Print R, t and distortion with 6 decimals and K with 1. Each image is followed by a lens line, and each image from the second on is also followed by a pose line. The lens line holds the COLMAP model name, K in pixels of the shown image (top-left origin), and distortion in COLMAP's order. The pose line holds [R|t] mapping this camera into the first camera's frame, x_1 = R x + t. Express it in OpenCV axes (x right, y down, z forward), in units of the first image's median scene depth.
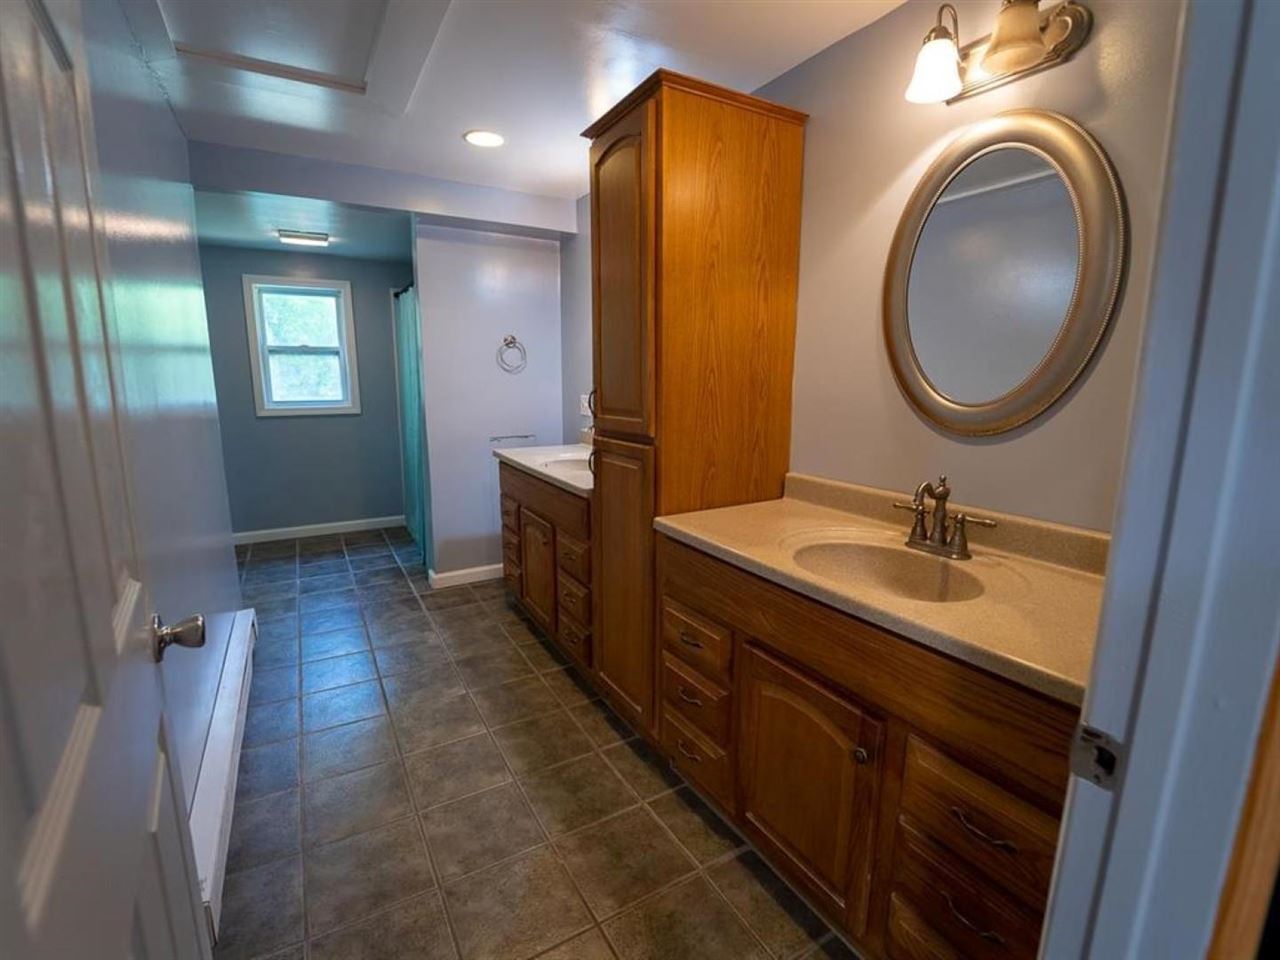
lens RADIAL K [[593.5, 0, 644.2], [0, 593.5, 479.6], [0, 0, 1]] dist [-0.019396, -0.000977]
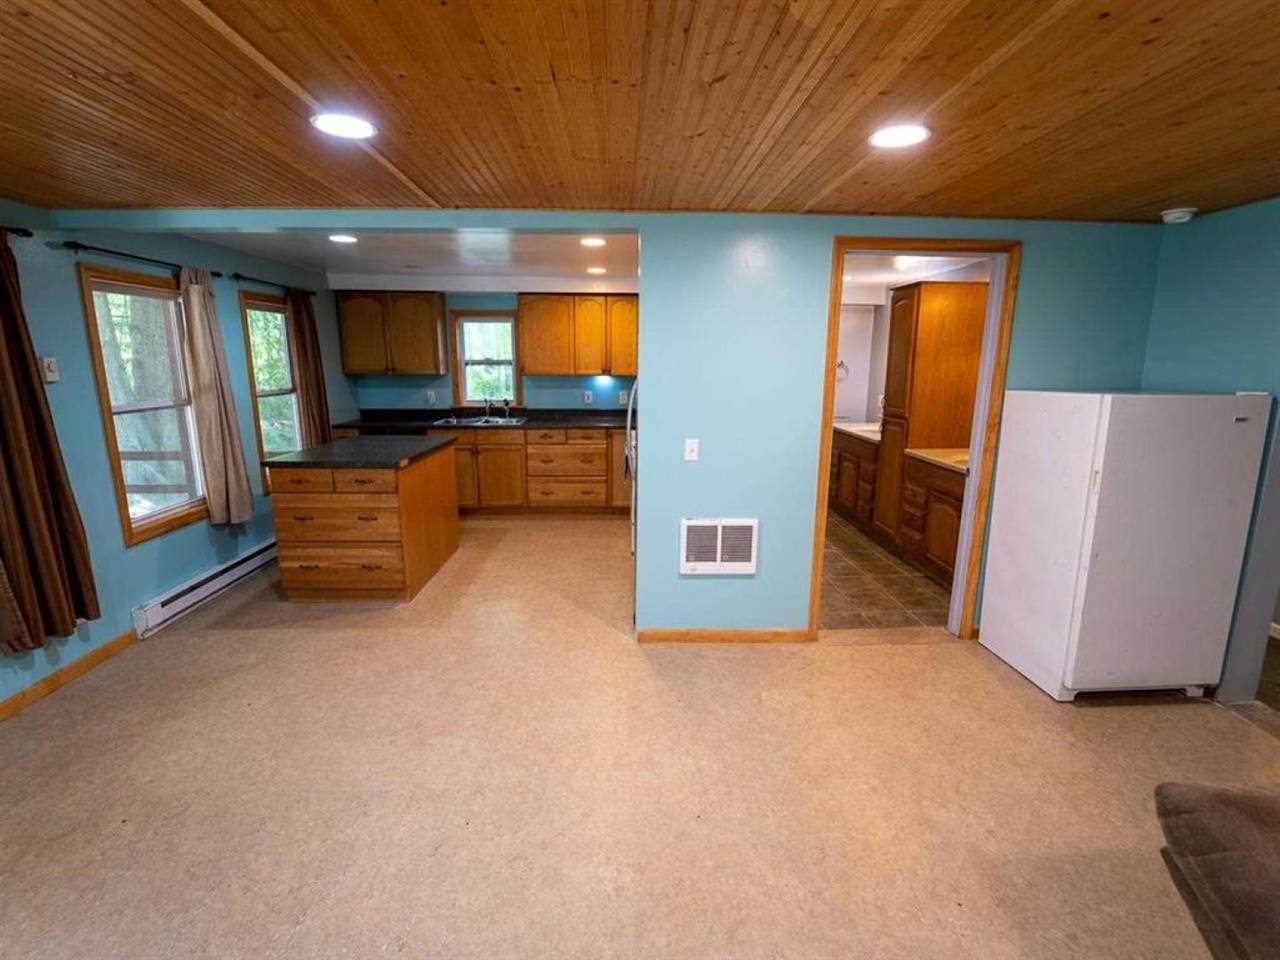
lens RADIAL K [[593.5, 0, 641.1], [0, 593.5, 478.7], [0, 0, 1]] dist [-0.019396, -0.000977]
pose [[0.884741, 0.092411, -0.456831, 0.150358], [-0.081794, 0.995721, 0.043010, 0.138961], [0.458850, -0.000687, 0.888513, -1.421814]]
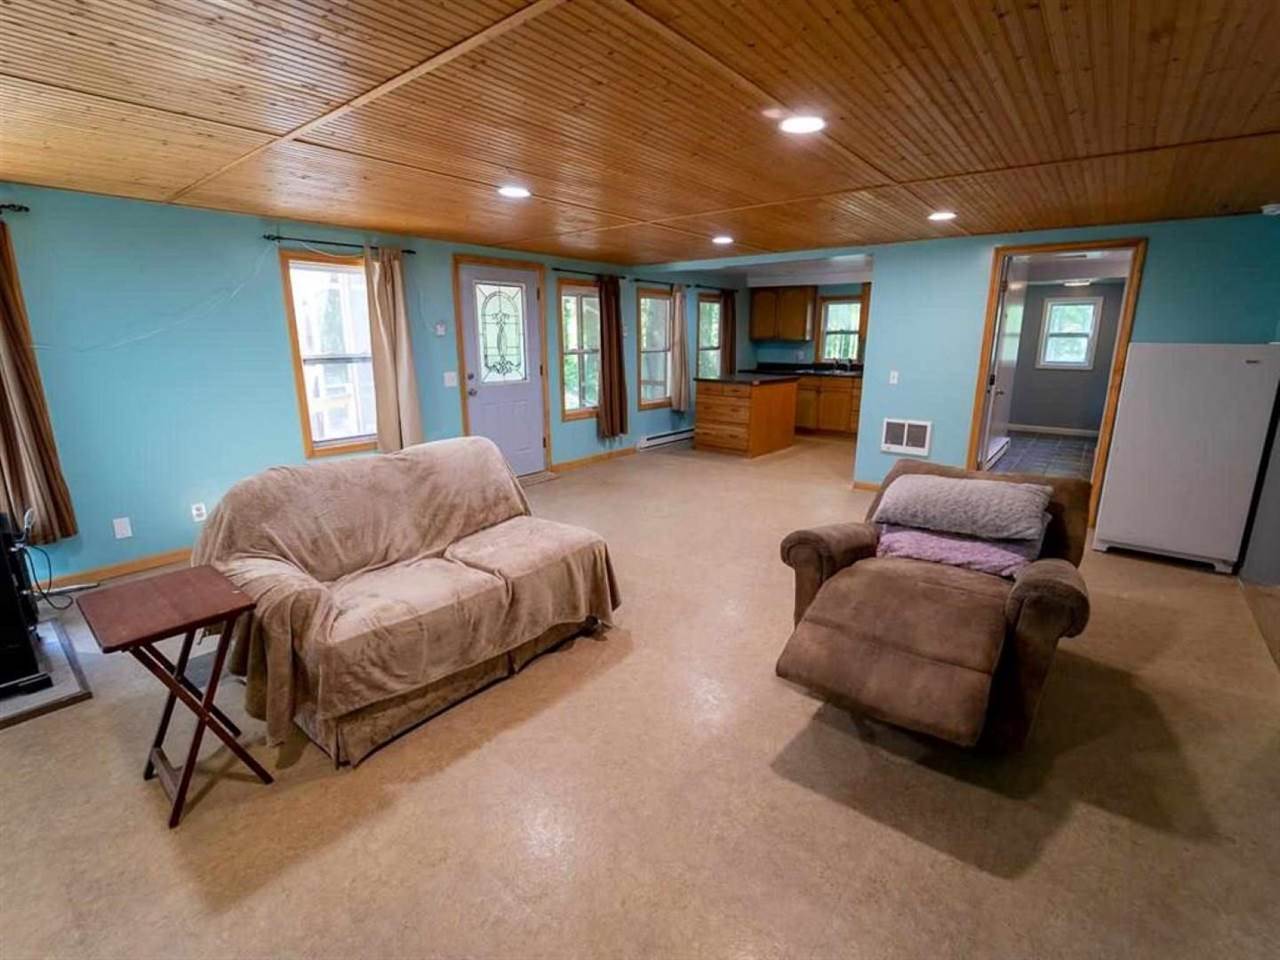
lens RADIAL K [[593.5, 0, 644.1], [0, 593.5, 477.0], [0, 0, 1]] dist [-0.019396, -0.000977]
pose [[0.368893, 0.211179, -0.905164, 1.501032], [-0.160161, 0.973723, 0.161902, 0.288955], [0.915569, 0.085247, 0.393022, -1.976939]]
